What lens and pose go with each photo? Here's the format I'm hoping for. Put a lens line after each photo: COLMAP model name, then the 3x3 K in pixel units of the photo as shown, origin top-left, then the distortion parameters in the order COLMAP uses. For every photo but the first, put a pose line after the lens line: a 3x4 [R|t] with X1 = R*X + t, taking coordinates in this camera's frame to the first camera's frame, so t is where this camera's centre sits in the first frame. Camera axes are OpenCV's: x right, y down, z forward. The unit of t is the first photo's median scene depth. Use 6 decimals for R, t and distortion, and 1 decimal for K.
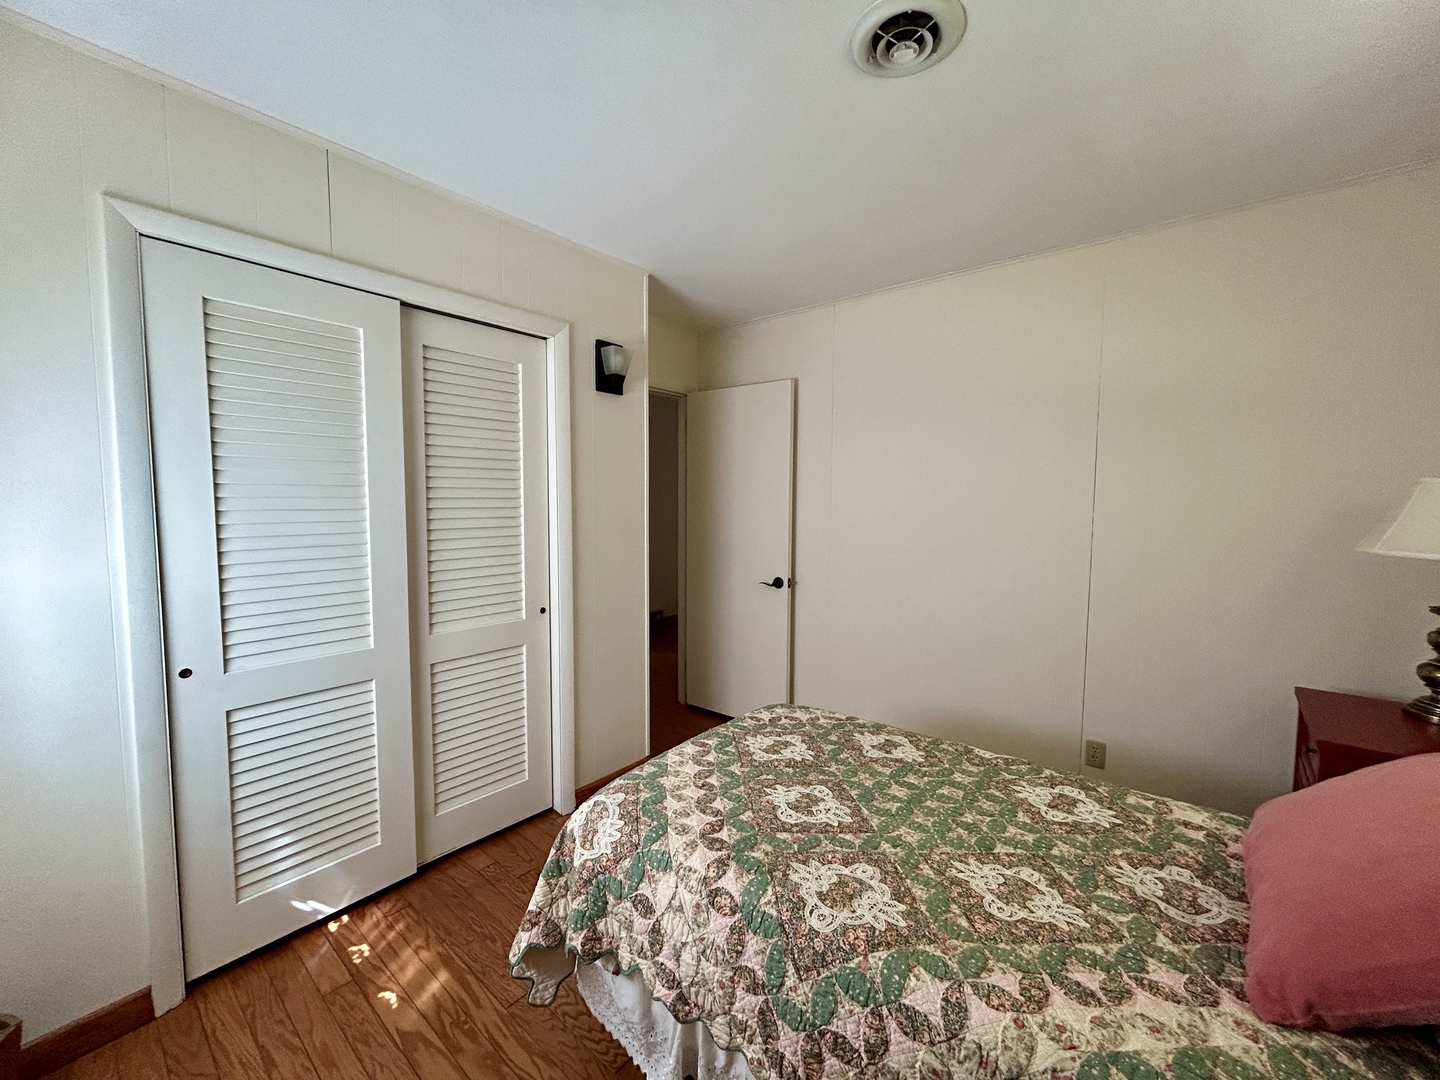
lens RADIAL K [[579.8, 0, 727.7], [0, 579.8, 540.4], [0, 0, 1]] dist [0.001456, 0.000157]
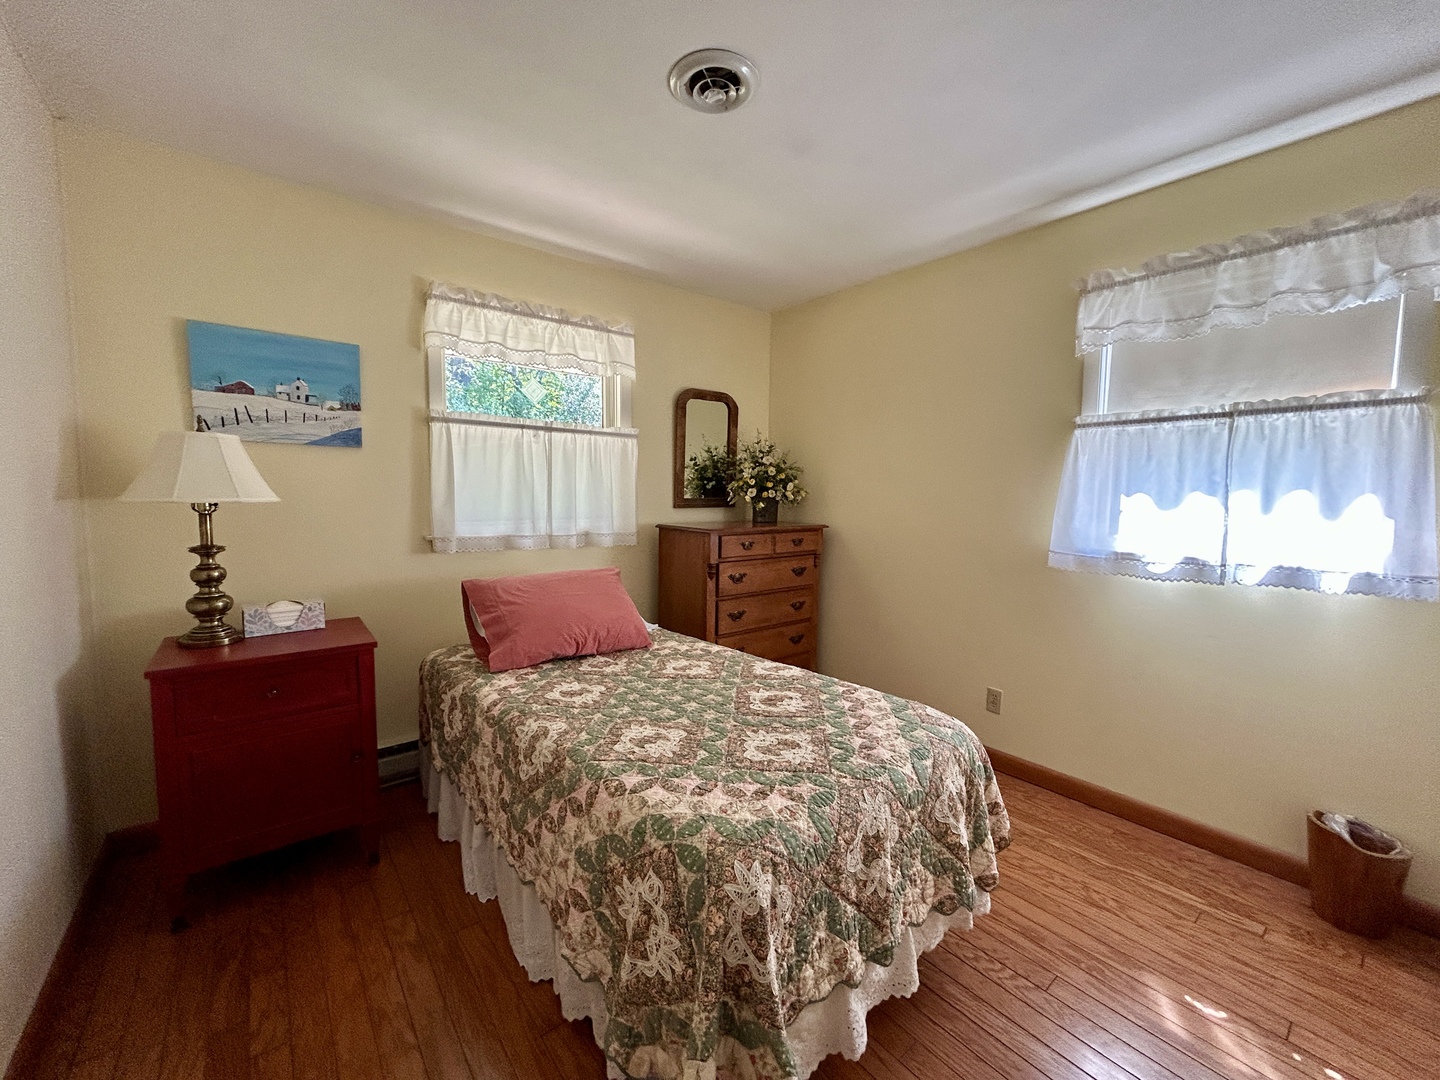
lens RADIAL K [[579.8, 0, 724.4], [0, 579.8, 531.1], [0, 0, 1]] dist [0.001456, 0.000157]
pose [[-0.980008, -0.033229, 0.196163, 0.009203], [-0.004527, 0.989423, 0.144989, -0.096201], [-0.198906, 0.141202, -0.969793, 2.171003]]
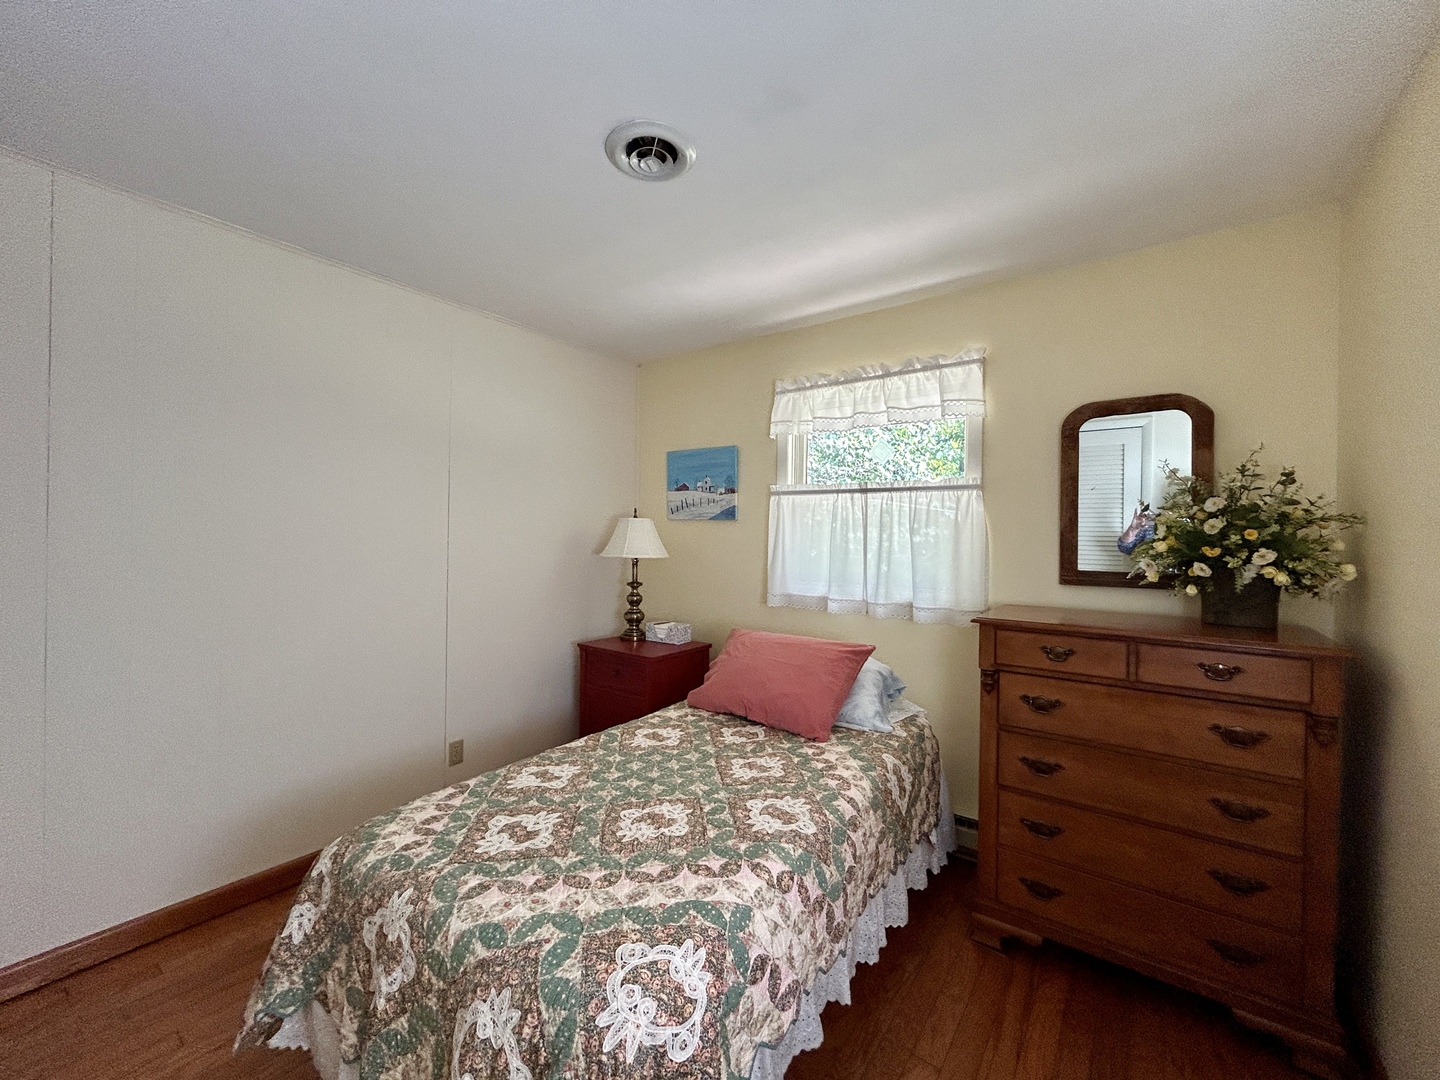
lens RADIAL K [[579.8, 0, 720.6], [0, 579.8, 531.9], [0, 0, 1]] dist [0.001456, 0.000157]
pose [[-0.045218, -0.002275, 0.998975, -0.881932], [0.061408, 0.998100, 0.005053, -0.055020], [-0.997088, 0.061574, -0.044992, 0.885130]]
